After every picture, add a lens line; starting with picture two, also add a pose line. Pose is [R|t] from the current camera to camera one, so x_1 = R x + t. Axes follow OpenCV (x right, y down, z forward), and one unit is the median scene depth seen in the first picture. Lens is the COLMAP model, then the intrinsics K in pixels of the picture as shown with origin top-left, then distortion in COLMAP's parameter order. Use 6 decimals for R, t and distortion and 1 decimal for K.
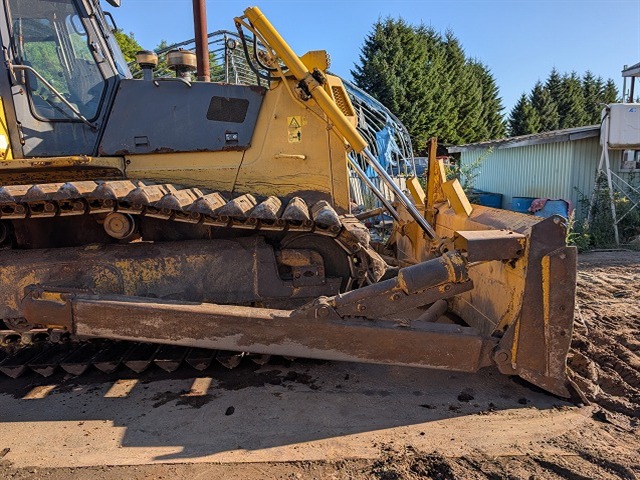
lens RADIAL K [[480.8, 0, 320.0], [0, 480.8, 240.0], [0, 0, 1]] dist [0.038976, -0.047220]
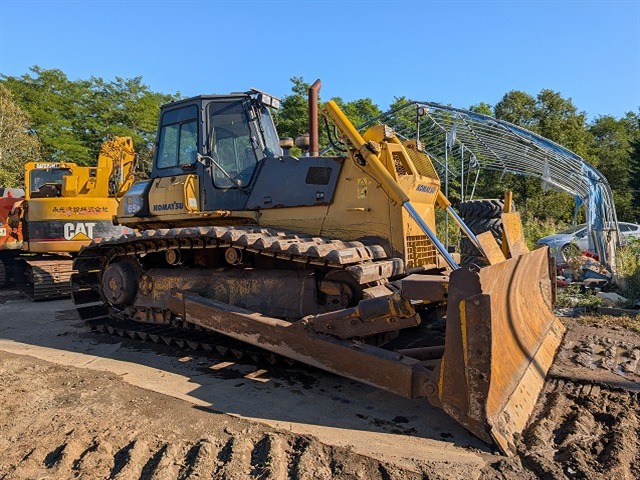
lens RADIAL K [[457.4, 0, 320.0], [0, 457.4, 240.0], [0, 0, 1]] dist [0.036953, -0.049789]
pose [[0.826259, 0.030271, -0.562477, 0.570730], [-0.086495, 0.993531, -0.073588, 0.002044], [0.556611, 0.109454, 0.823532, -0.031679]]
